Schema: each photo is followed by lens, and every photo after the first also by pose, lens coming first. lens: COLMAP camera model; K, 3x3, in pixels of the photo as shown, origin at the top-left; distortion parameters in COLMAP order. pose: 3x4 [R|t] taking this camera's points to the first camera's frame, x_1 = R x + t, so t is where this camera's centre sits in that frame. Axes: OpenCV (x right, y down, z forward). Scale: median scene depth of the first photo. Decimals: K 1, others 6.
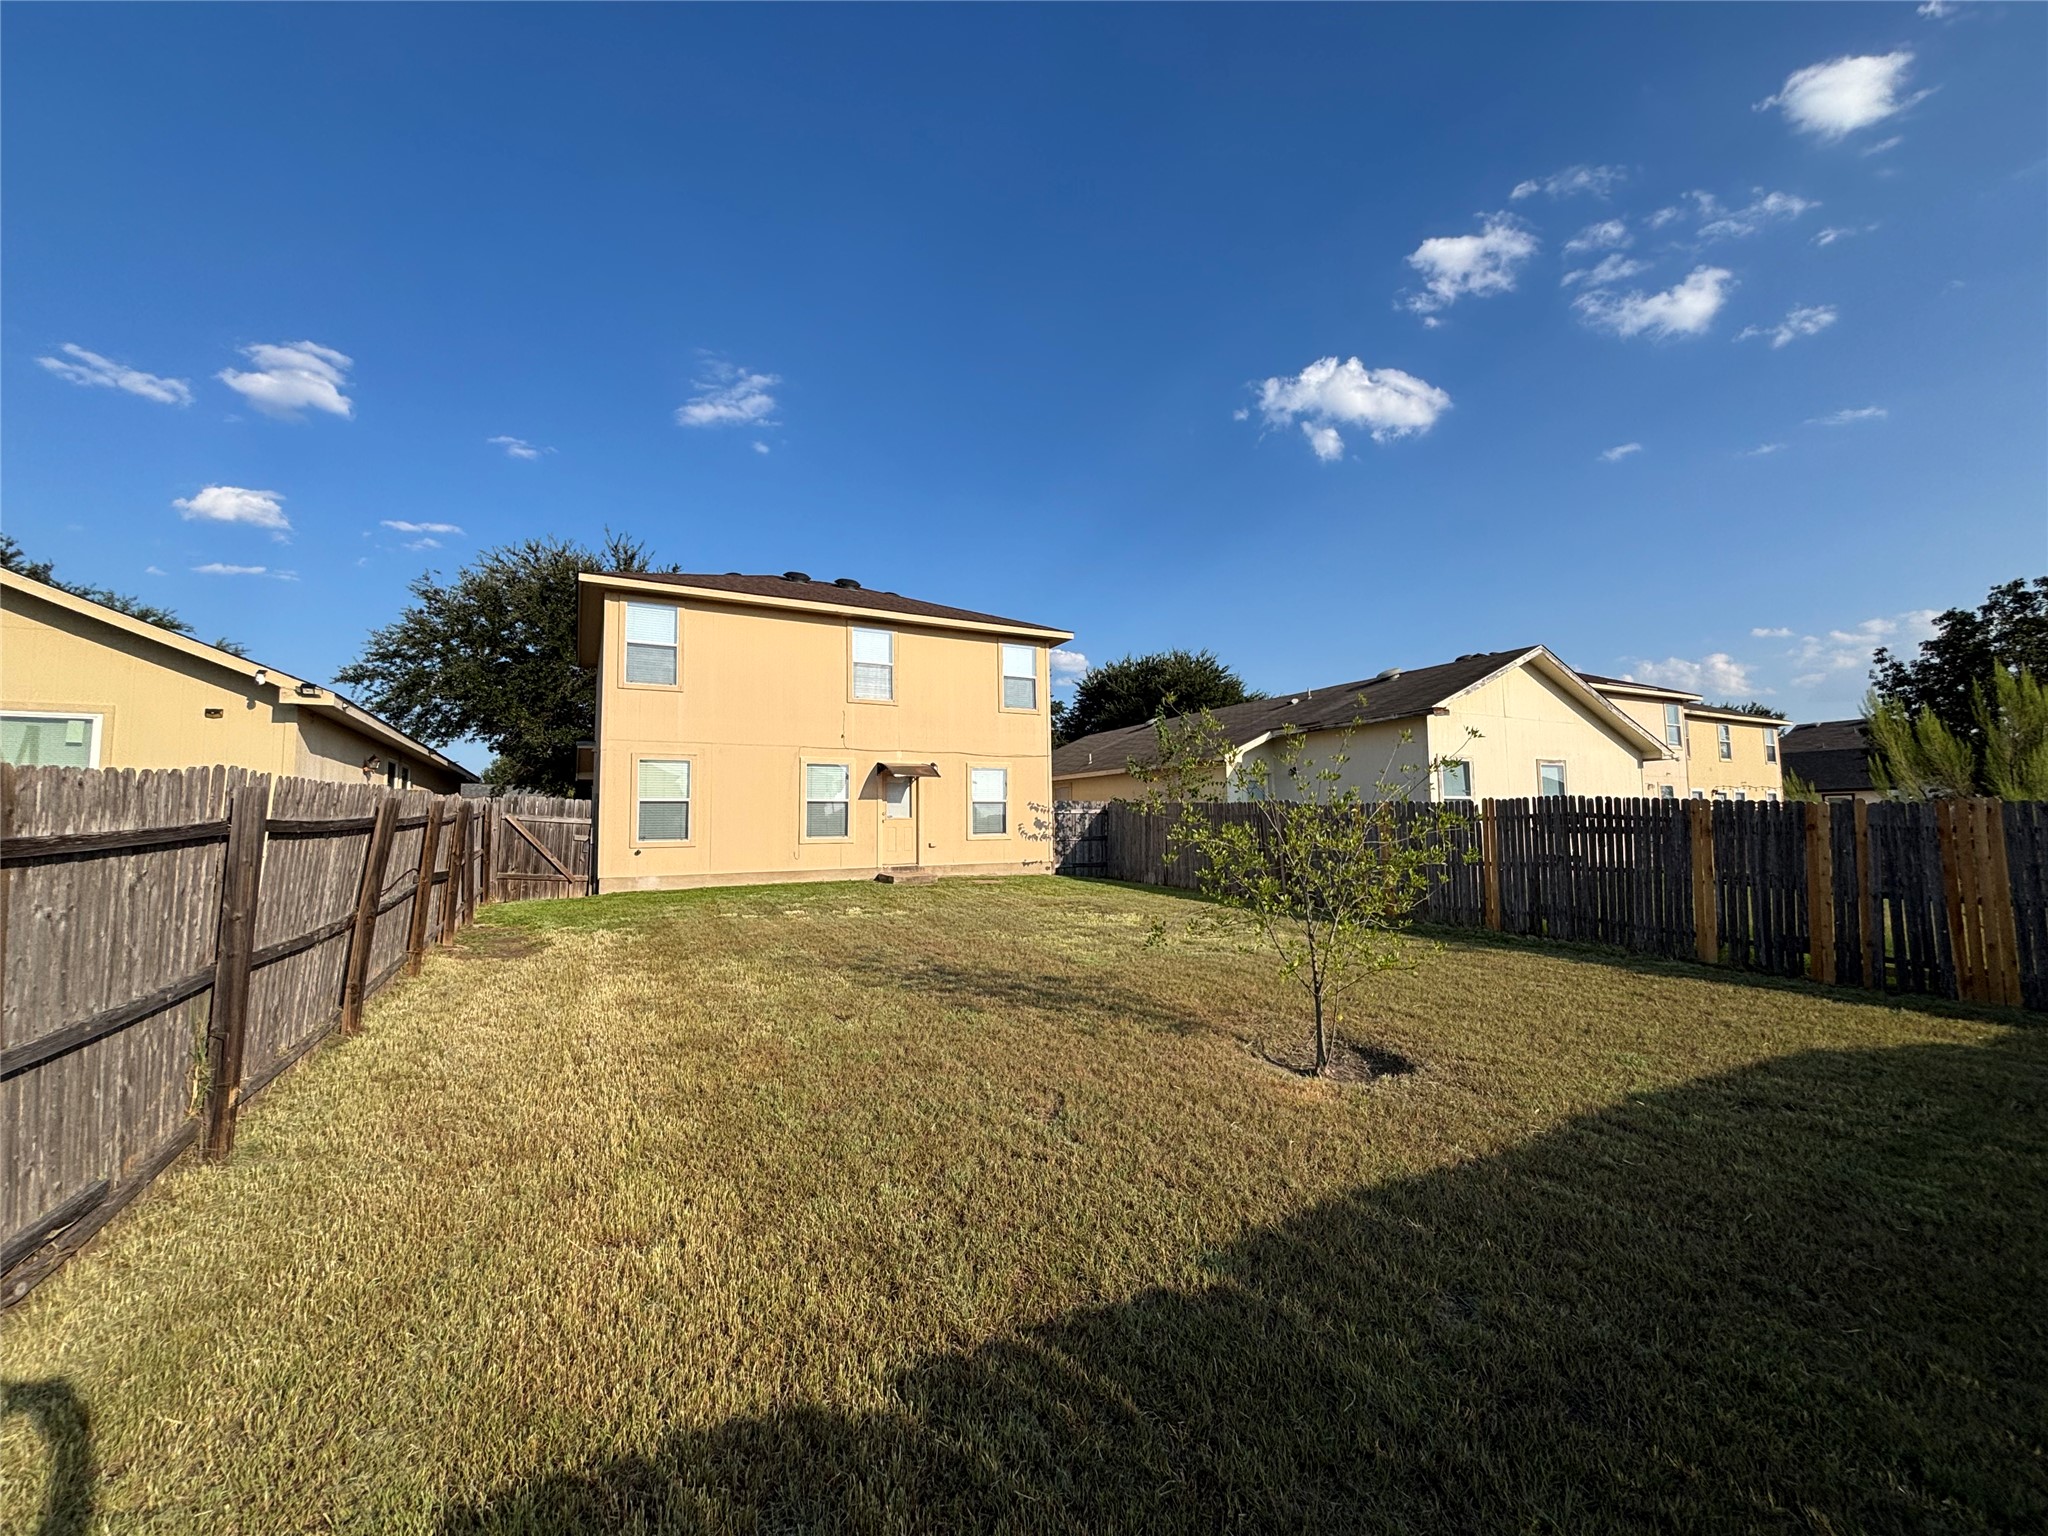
lens RADIAL K [[815.8, 0, 1030.3], [0, 815.8, 778.7], [0, 0, 1]] dist [0.000652, 0.001027]
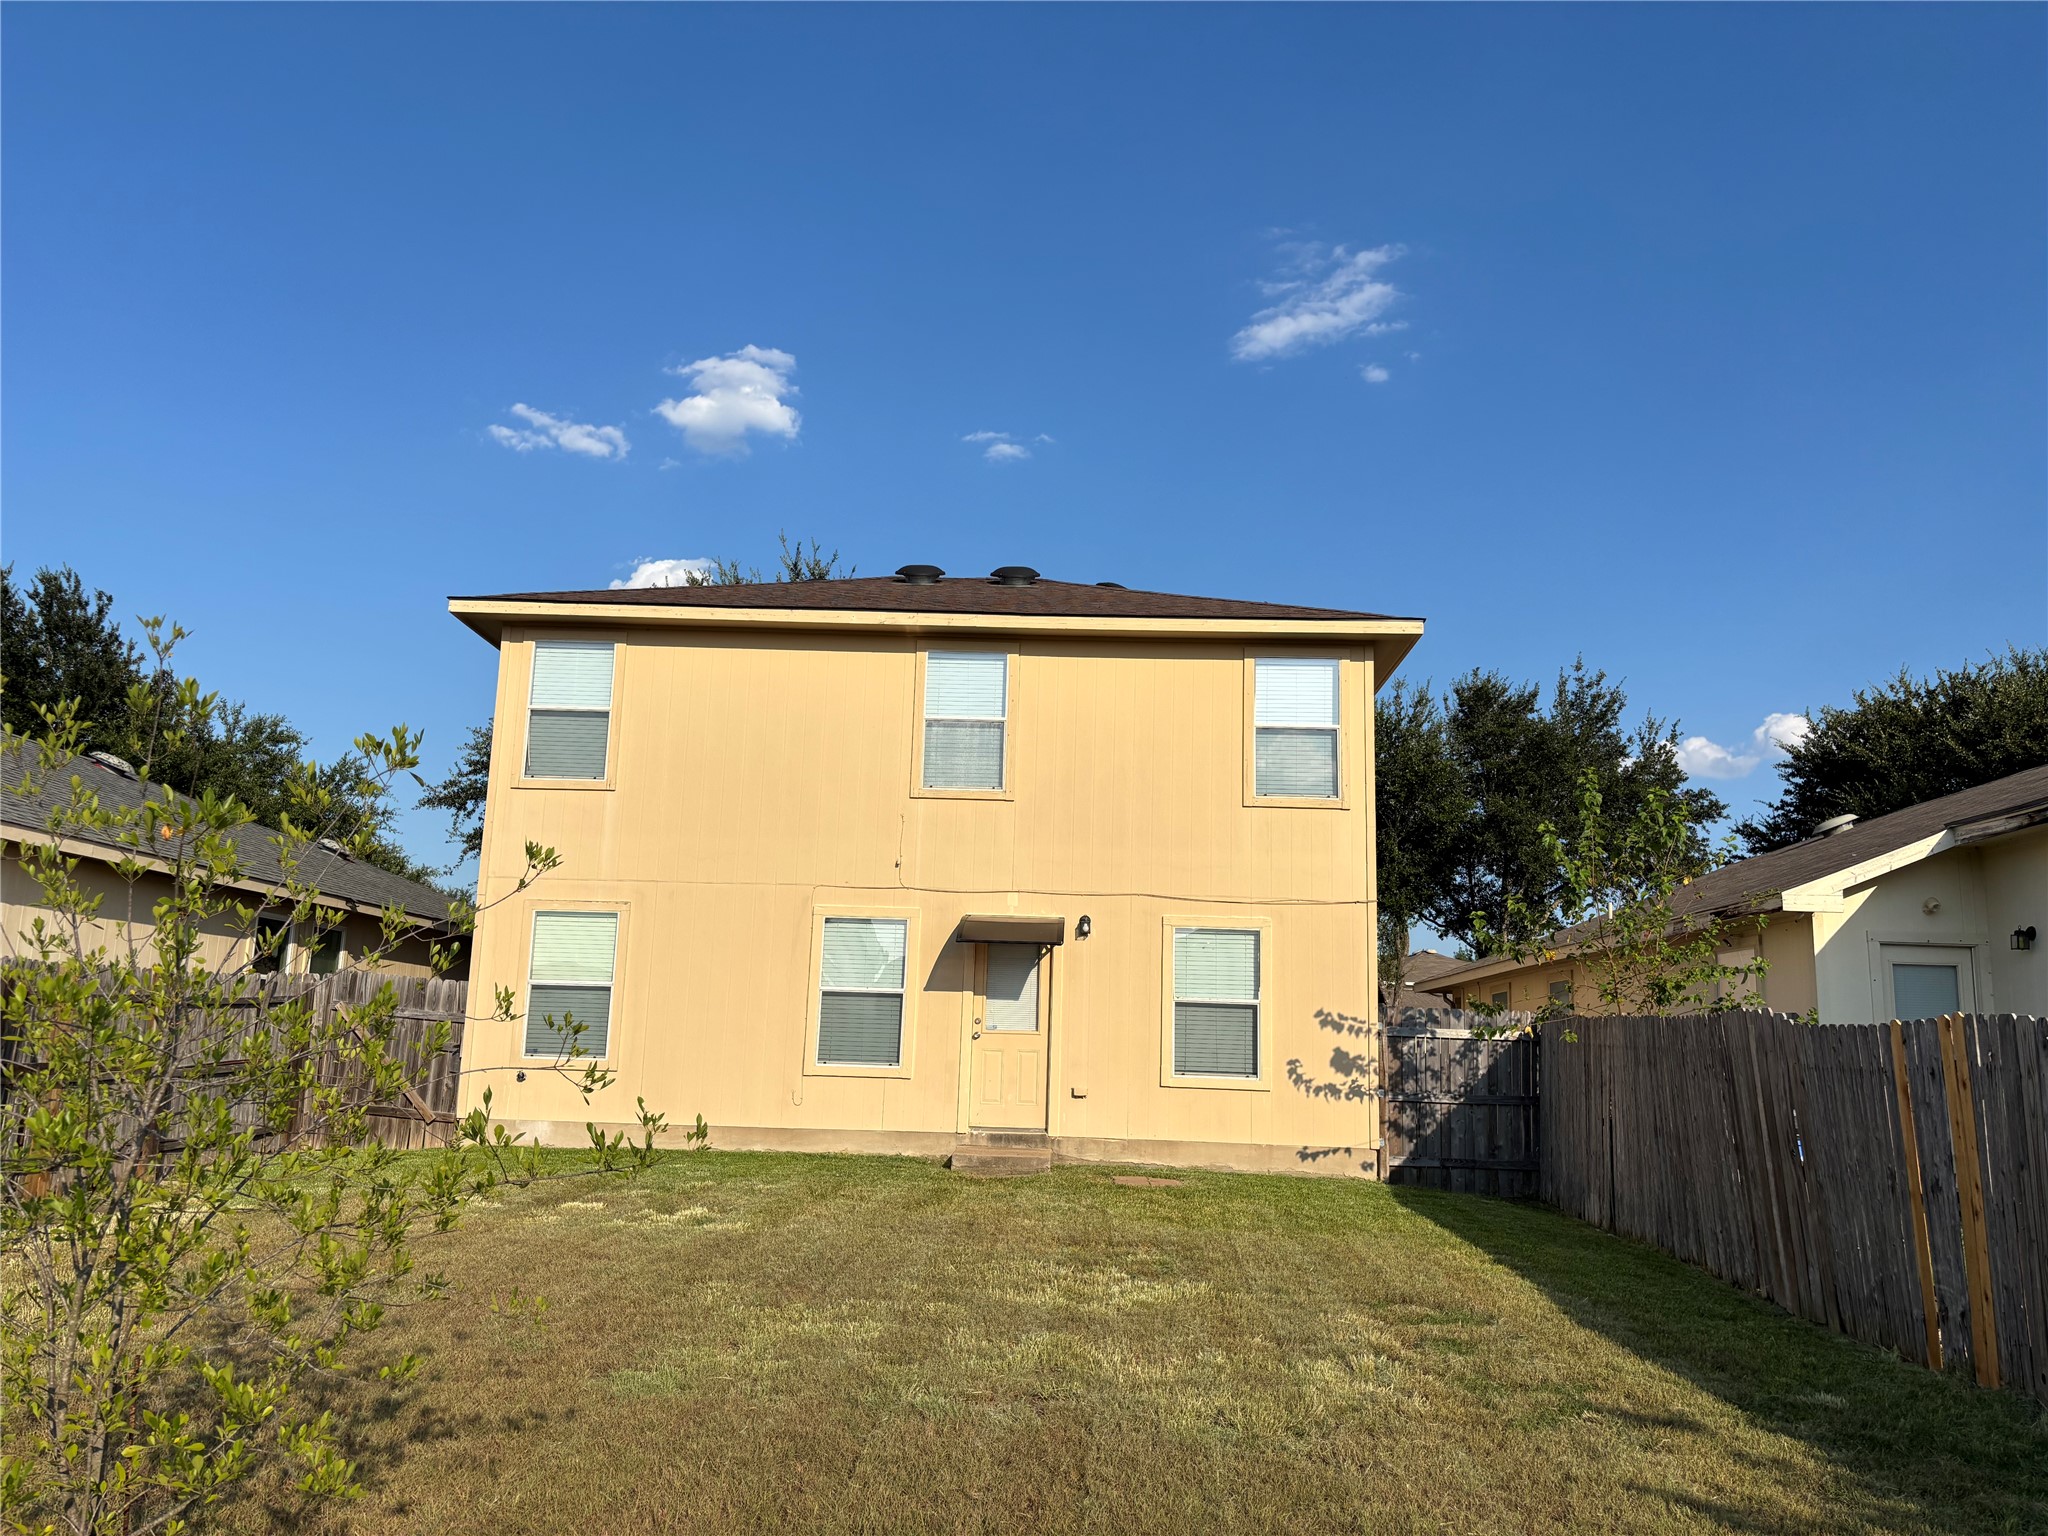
lens RADIAL K [[1555.3, 0, 1032.1], [0, 1555.3, 752.7], [0, 0, 1]] dist [0.023252, -0.003090]
pose [[0.858740, -0.055589, -0.509387, 0.300340], [-0.014781, 0.990997, -0.133065, 0.005996], [0.512198, 0.121797, 0.850188, 0.184366]]
